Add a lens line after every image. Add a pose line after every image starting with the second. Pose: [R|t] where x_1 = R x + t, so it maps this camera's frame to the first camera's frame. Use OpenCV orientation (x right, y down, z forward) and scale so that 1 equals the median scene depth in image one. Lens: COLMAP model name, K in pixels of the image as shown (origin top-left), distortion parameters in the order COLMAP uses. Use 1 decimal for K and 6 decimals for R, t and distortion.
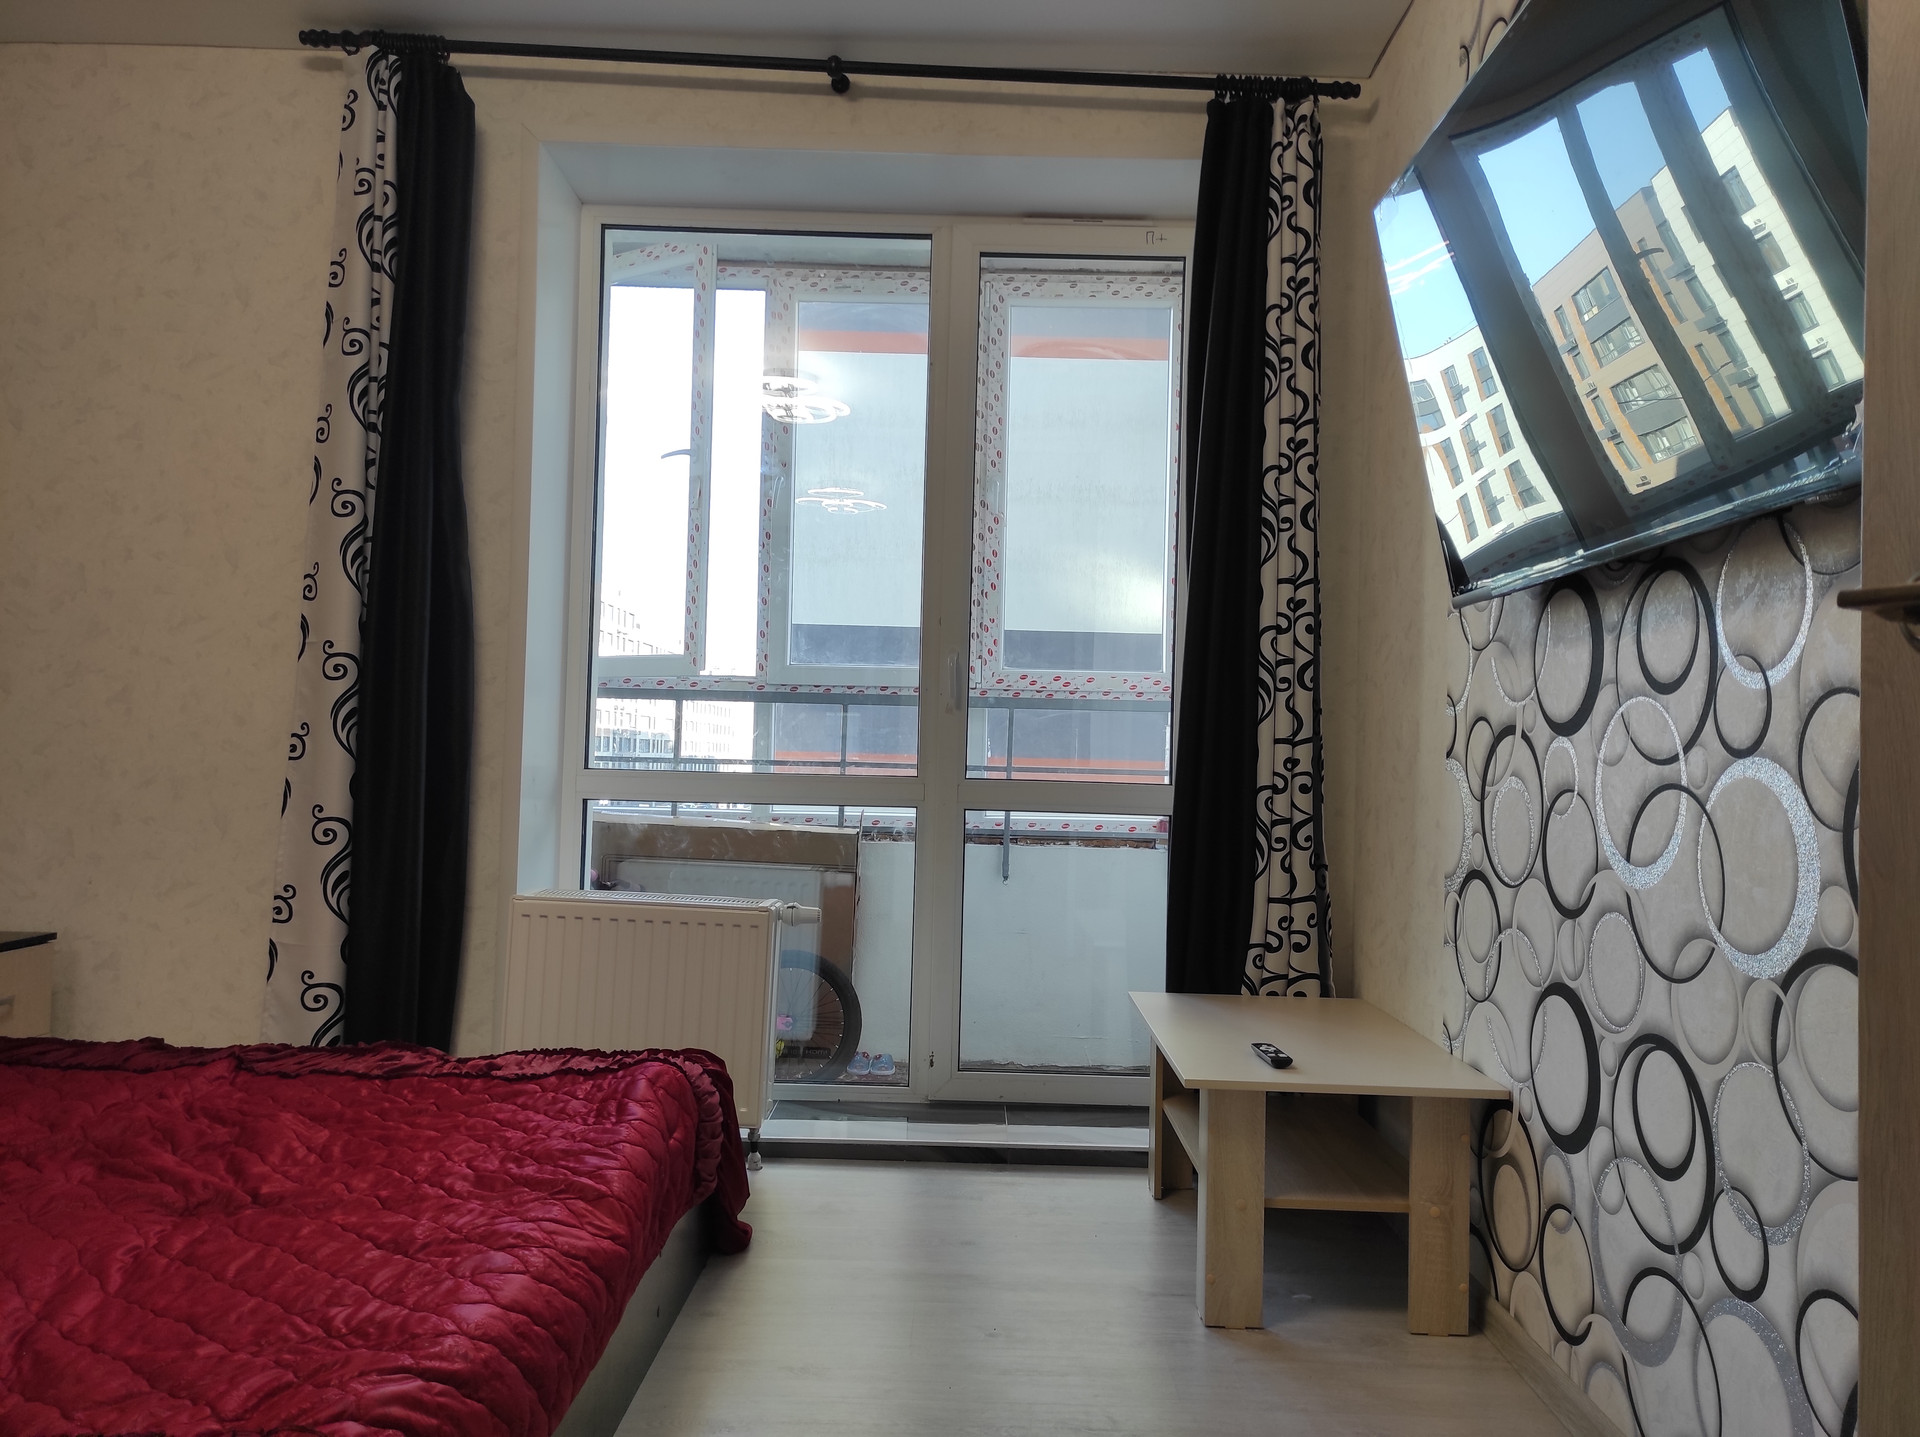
lens RADIAL K [[1408.1, 0, 966.4], [0, 1408.1, 716.3], [0, 0, 1]] dist [0.044236, -0.032410]
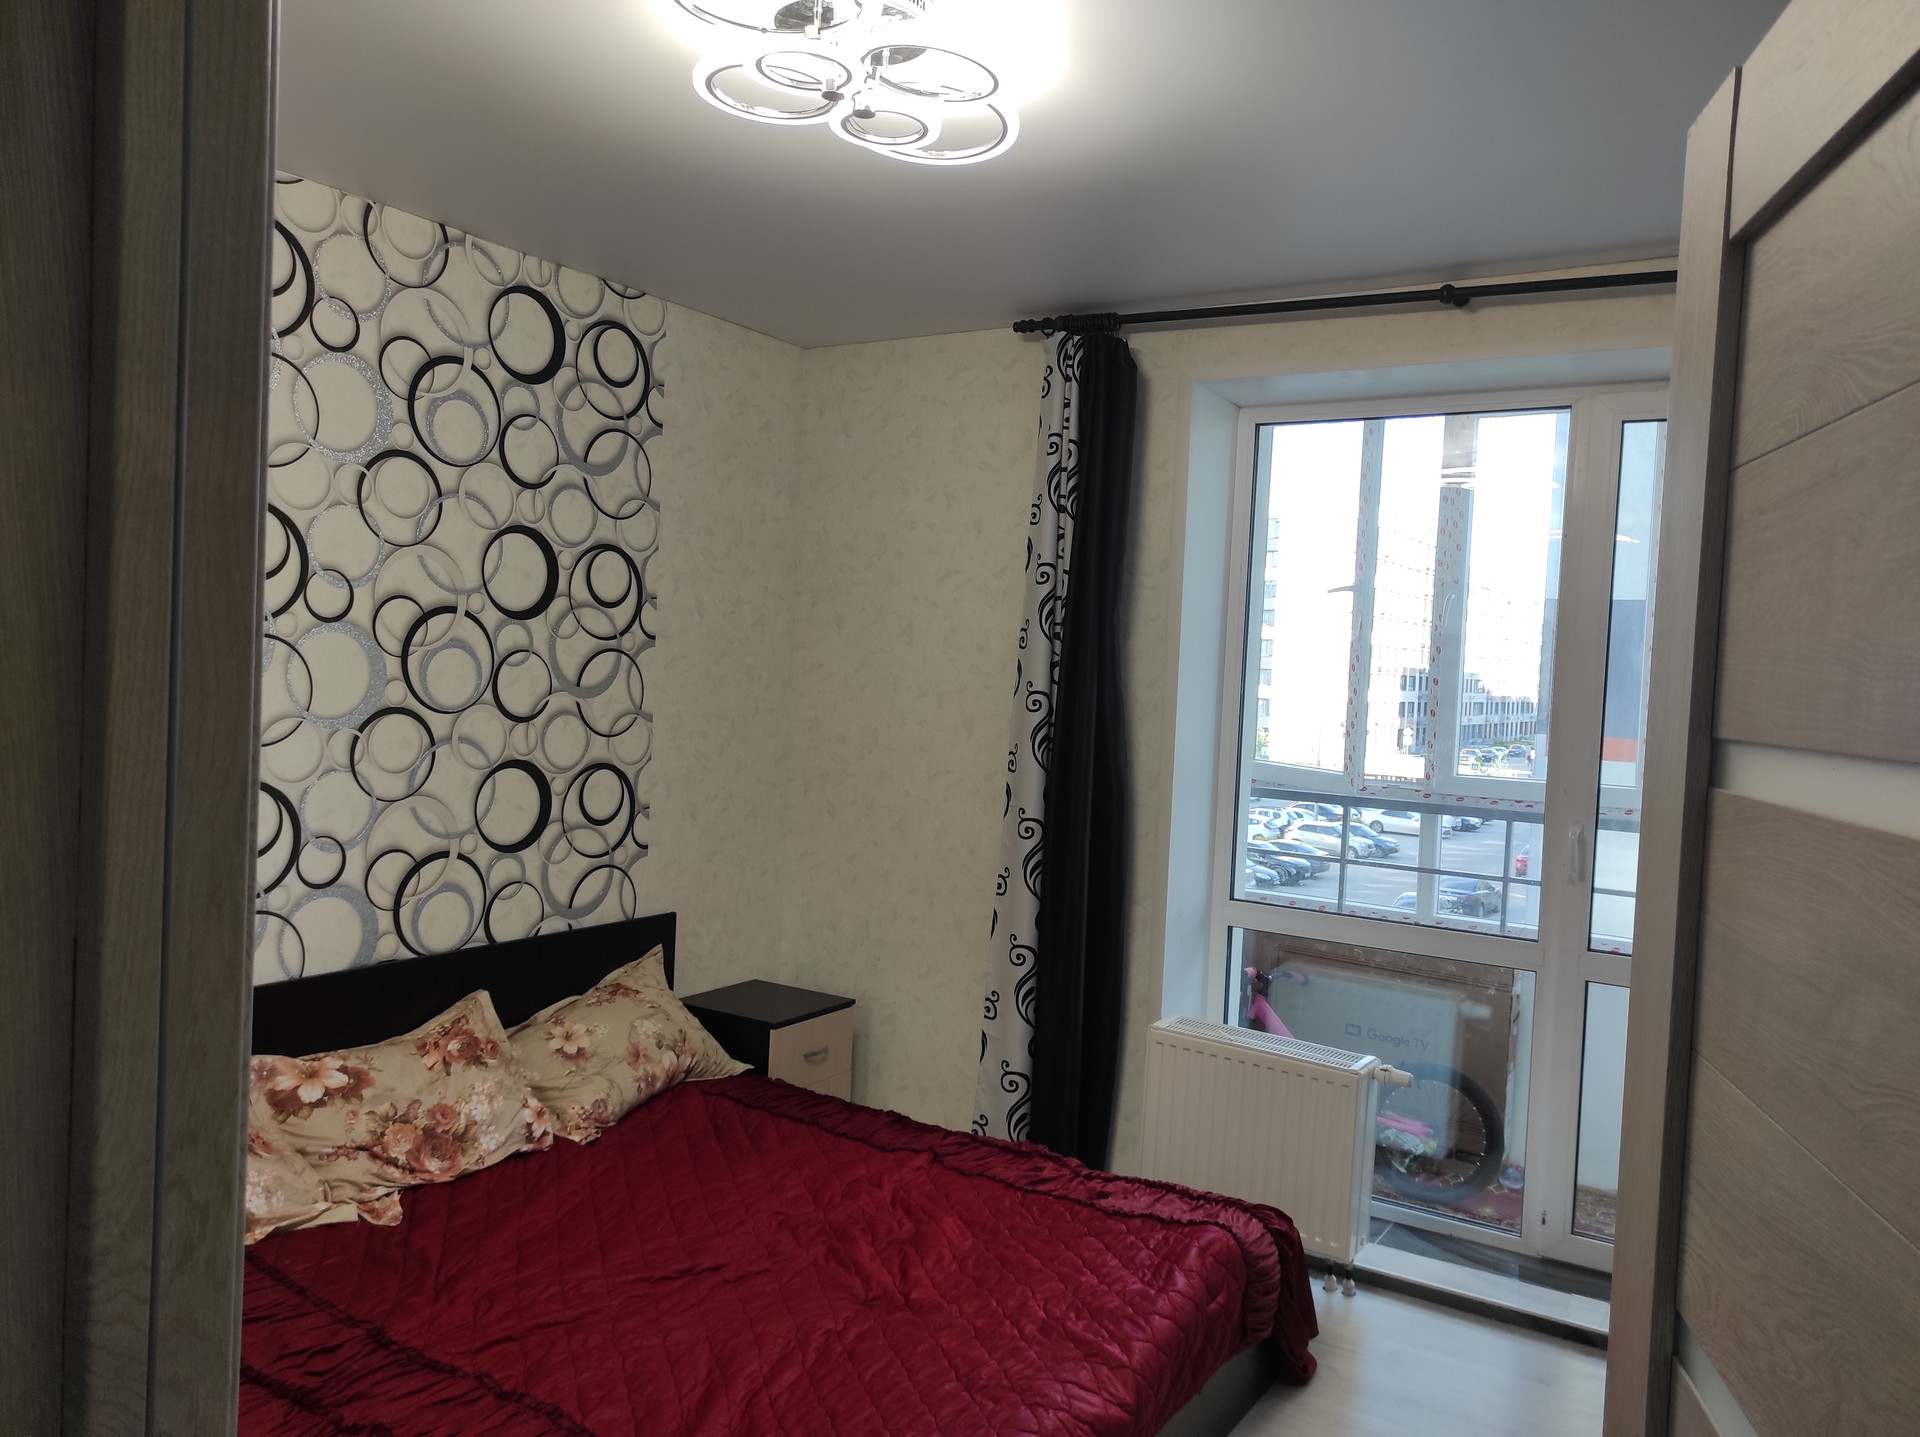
lens RADIAL K [[1408.1, 0, 966.4], [0, 1408.1, 716.3], [0, 0, 1]] dist [0.044236, -0.032410]
pose [[0.847503, 0.033541, -0.529729, 0.180792], [-0.007465, 0.998656, 0.051289, -0.200198], [0.530737, -0.039513, 0.846615, -0.105383]]
